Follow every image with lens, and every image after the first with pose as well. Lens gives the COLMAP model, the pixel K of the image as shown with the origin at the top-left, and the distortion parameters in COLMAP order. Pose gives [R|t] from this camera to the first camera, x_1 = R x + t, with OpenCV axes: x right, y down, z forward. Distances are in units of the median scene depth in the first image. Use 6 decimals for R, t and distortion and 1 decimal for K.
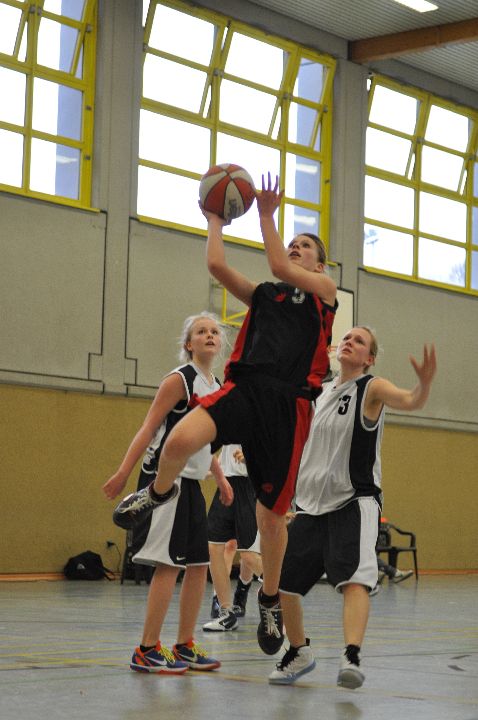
lens RADIAL K [[1722.0, 0, 239.0], [0, 1722.0, 360.0], [0, 0, 1]] dist [0.159808, -0.024569]
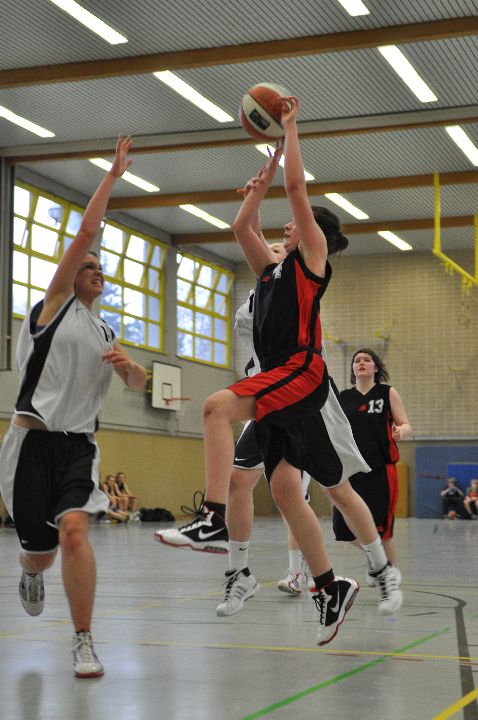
lens RADIAL K [[1398.2, 0, 239.0], [0, 1398.2, 360.0], [0, 0, 1]] dist [0.046436, 0.141214]
pose [[0.941839, 0.008578, 0.335956, -0.126591], [-0.010081, 0.999945, 0.002730, -0.017773], [-0.335914, -0.005958, 0.941874, -0.152786]]
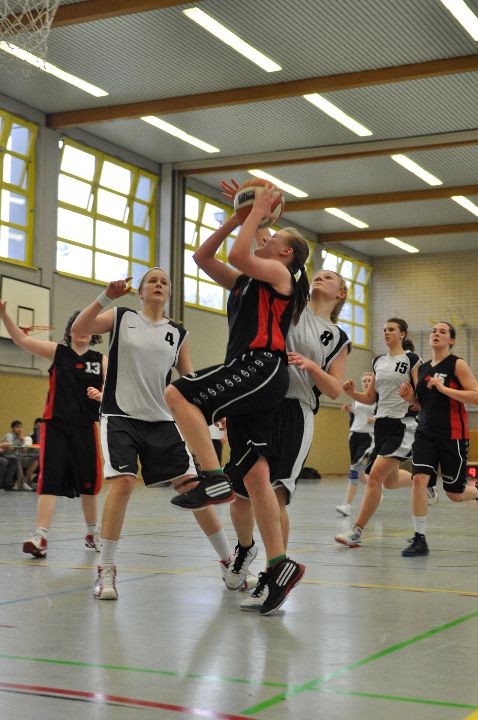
lens RADIAL K [[1190.4, 0, 239.0], [0, 1190.4, 360.0], [0, 0, 1]] dist [0.068346, -0.001208]
pose [[0.974258, 0.004844, 0.225382, -0.004088], [-0.009423, 0.999770, 0.019243, -0.000565], [-0.225237, -0.020871, 0.974080, -0.004988]]
